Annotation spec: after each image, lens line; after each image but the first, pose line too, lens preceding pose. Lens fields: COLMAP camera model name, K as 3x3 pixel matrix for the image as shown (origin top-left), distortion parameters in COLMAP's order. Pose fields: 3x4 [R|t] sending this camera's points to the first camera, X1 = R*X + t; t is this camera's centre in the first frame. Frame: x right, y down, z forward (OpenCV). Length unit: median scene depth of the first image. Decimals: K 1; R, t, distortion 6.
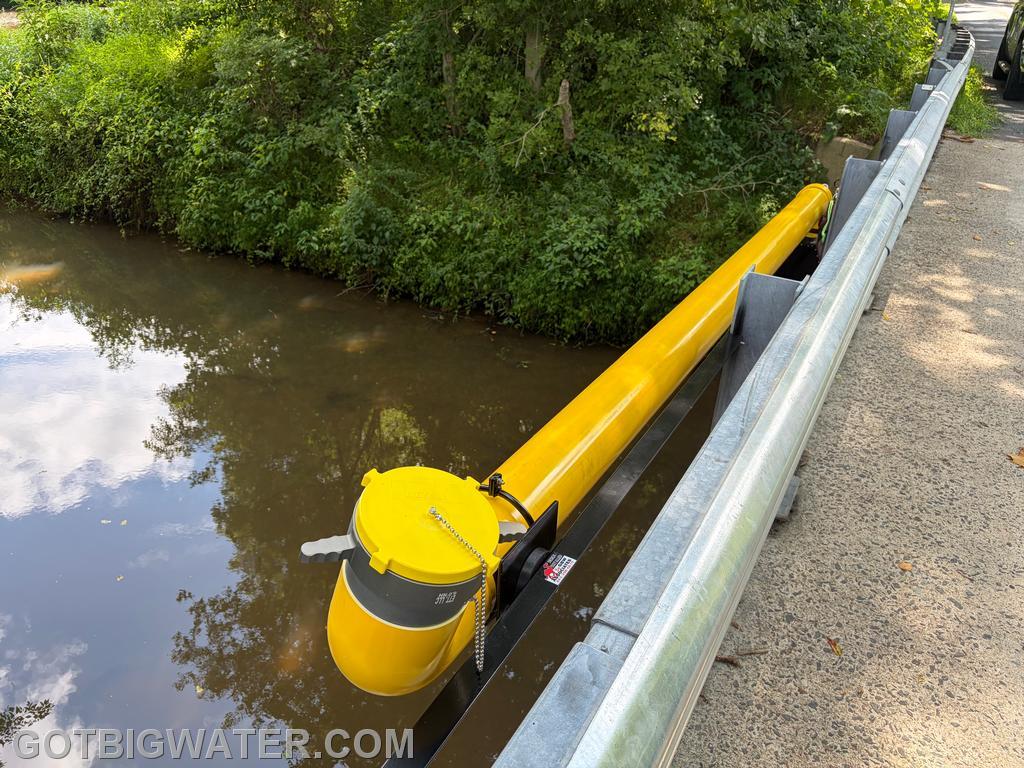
lens RADIAL K [[782.1, 0, 513.5], [0, 782.1, 386.5], [0, 0, 1]] dist [0.037232, -0.030555]
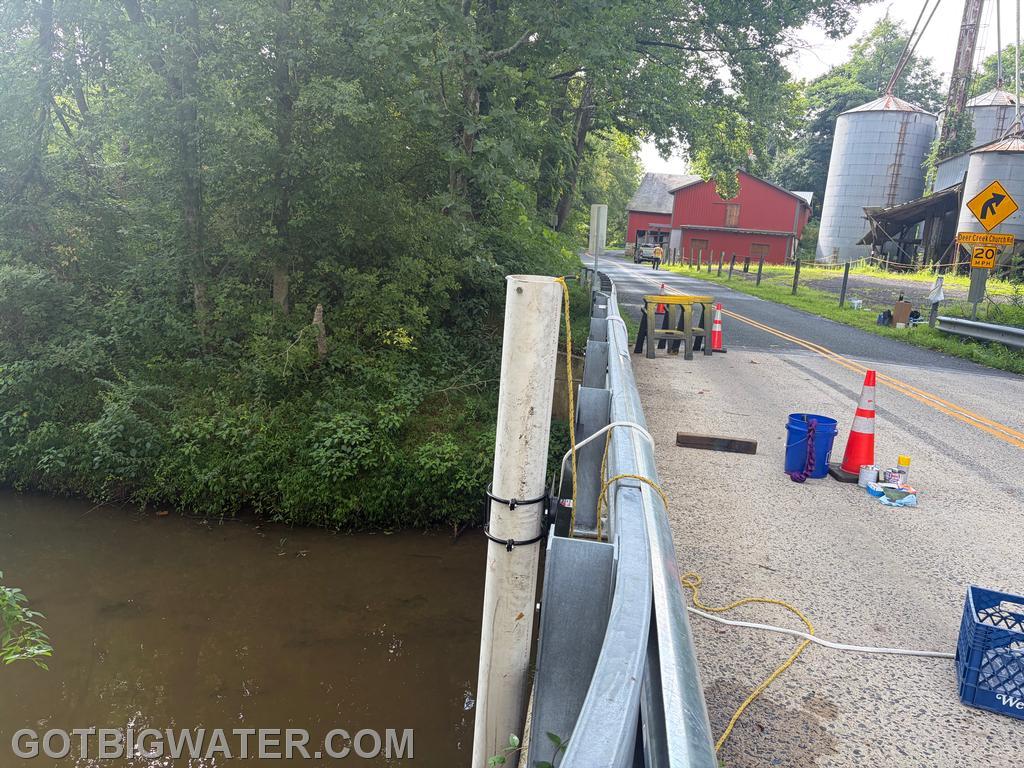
lens RADIAL K [[782.1, 0, 510.9], [0, 782.1, 380.8], [0, 0, 1]] dist [0.037232, -0.030555]
pose [[0.926939, -0.038121, 0.373269, -0.105207], [0.142533, 0.956026, -0.256317, 0.056098], [-0.347084, 0.290794, 0.891612, -0.101516]]
